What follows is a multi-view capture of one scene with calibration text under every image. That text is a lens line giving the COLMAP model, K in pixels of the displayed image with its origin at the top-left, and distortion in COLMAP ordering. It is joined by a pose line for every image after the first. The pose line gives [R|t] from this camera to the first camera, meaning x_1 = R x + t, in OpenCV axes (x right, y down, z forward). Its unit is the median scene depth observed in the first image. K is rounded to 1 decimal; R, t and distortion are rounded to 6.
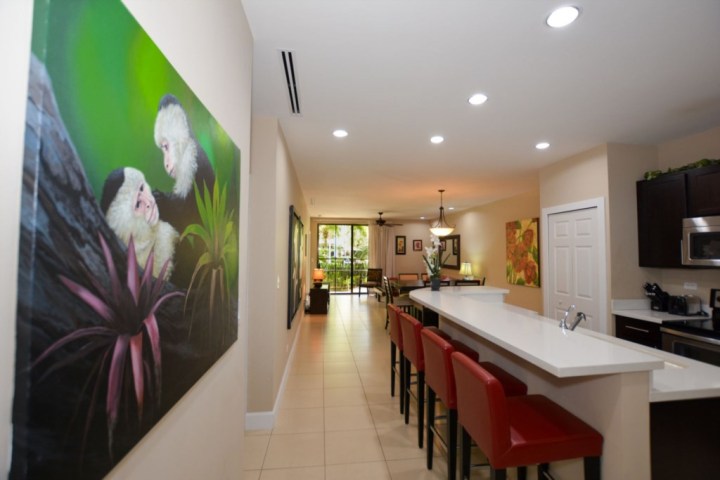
lens RADIAL K [[327.7, 0, 360.0], [0, 327.7, 240.0], [0, 0, 1]] dist [-0.018754, -0.000052]
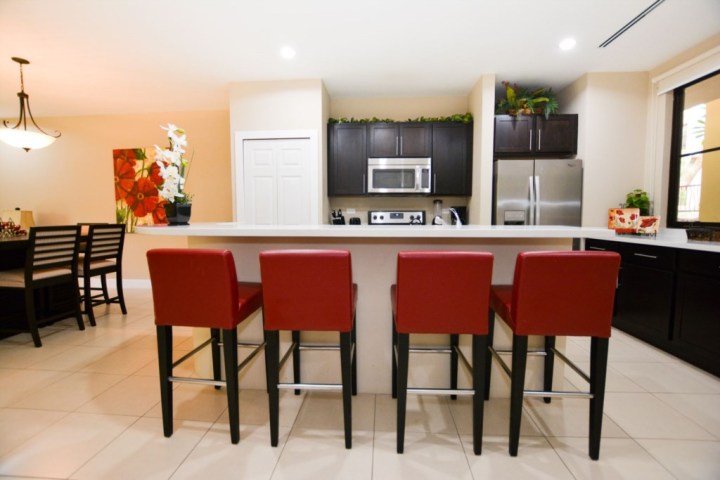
lens RADIAL K [[312.6, 0, 360.0], [0, 312.6, 240.0], [0, 0, 1]] dist [-0.012268, 0.000525]
pose [[0.209225, -0.084257, 0.974231, -0.130044], [-0.034264, 0.995037, 0.093415, 0.065894], [-0.977267, -0.052926, 0.205300, 0.322158]]
